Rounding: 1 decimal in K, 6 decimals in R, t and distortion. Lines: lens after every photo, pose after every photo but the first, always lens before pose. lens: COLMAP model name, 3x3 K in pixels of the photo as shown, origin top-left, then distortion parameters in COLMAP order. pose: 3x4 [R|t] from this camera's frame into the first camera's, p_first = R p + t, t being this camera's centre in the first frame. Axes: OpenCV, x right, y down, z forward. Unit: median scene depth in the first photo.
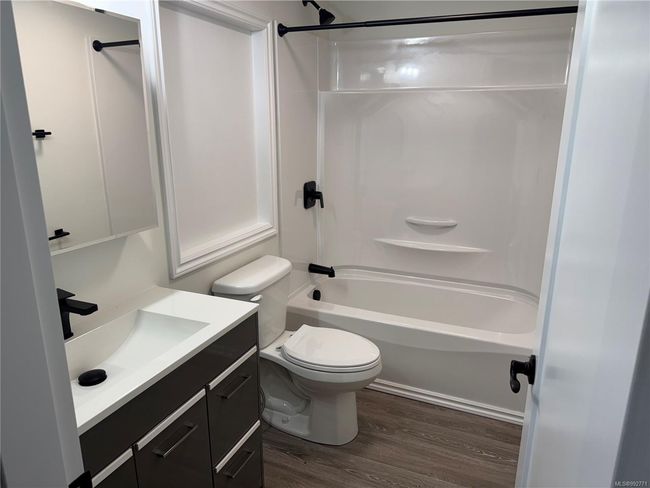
lens RADIAL K [[459.9, 0, 325.5], [0, 459.9, 247.3], [0, 0, 1]] dist [0.068727, -0.074096]
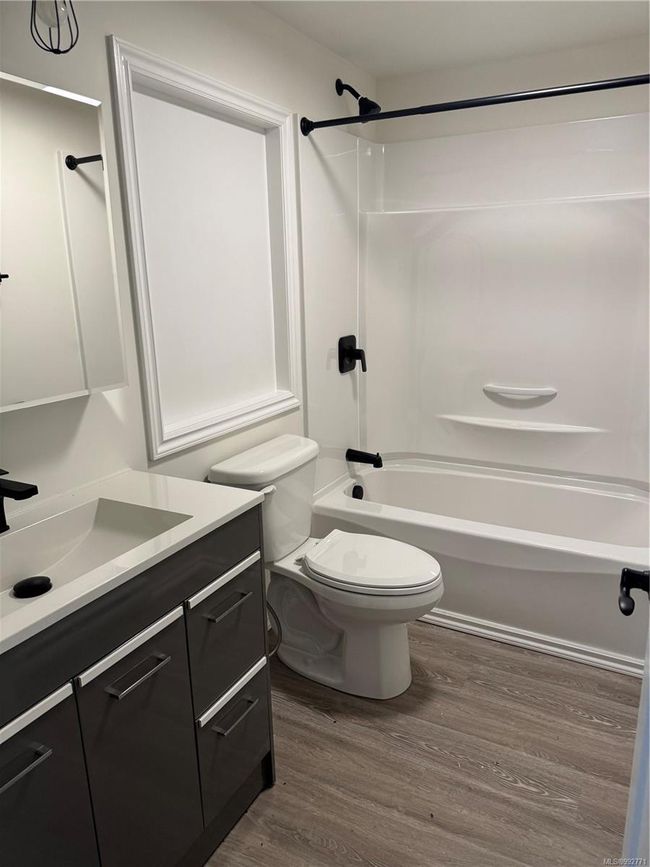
lens RADIAL K [[613.4, 0, 327.9], [0, 613.4, 428.5], [0, 0, 1]] dist [0.068727, -0.074096]
pose [[0.995754, -0.001277, -0.092042, 0.032660], [-0.000461, 0.999822, -0.018856, 0.030403], [0.092050, 0.018818, 0.995577, 0.041648]]
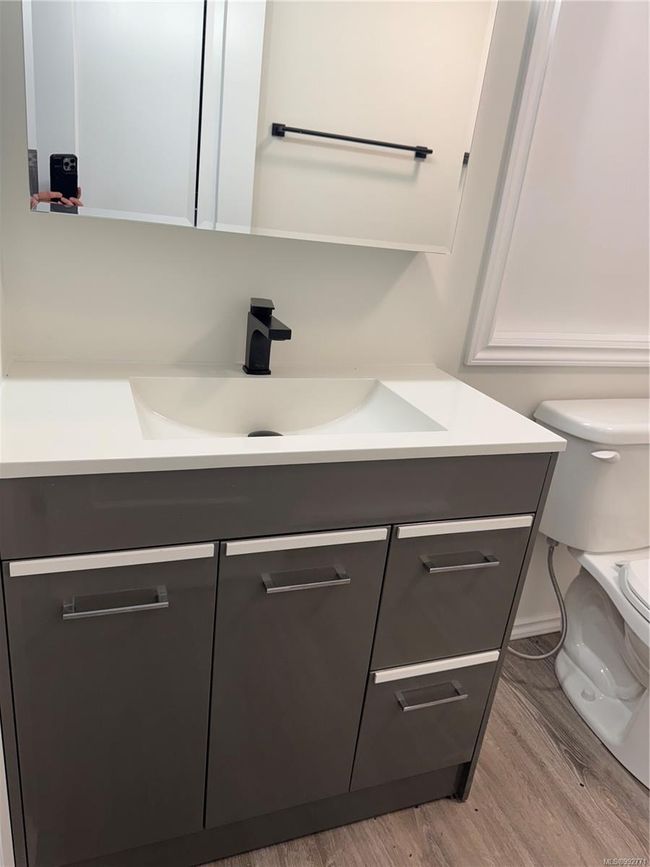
lens RADIAL K [[613.4, 0, 327.9], [0, 613.4, 428.5], [0, 0, 1]] dist [0.068727, -0.074096]
pose [[0.683324, 0.330387, -0.651086, 0.080048], [-0.298573, 0.940233, 0.163756, 0.058233], [0.666275, 0.082498, 0.741128, 0.252702]]
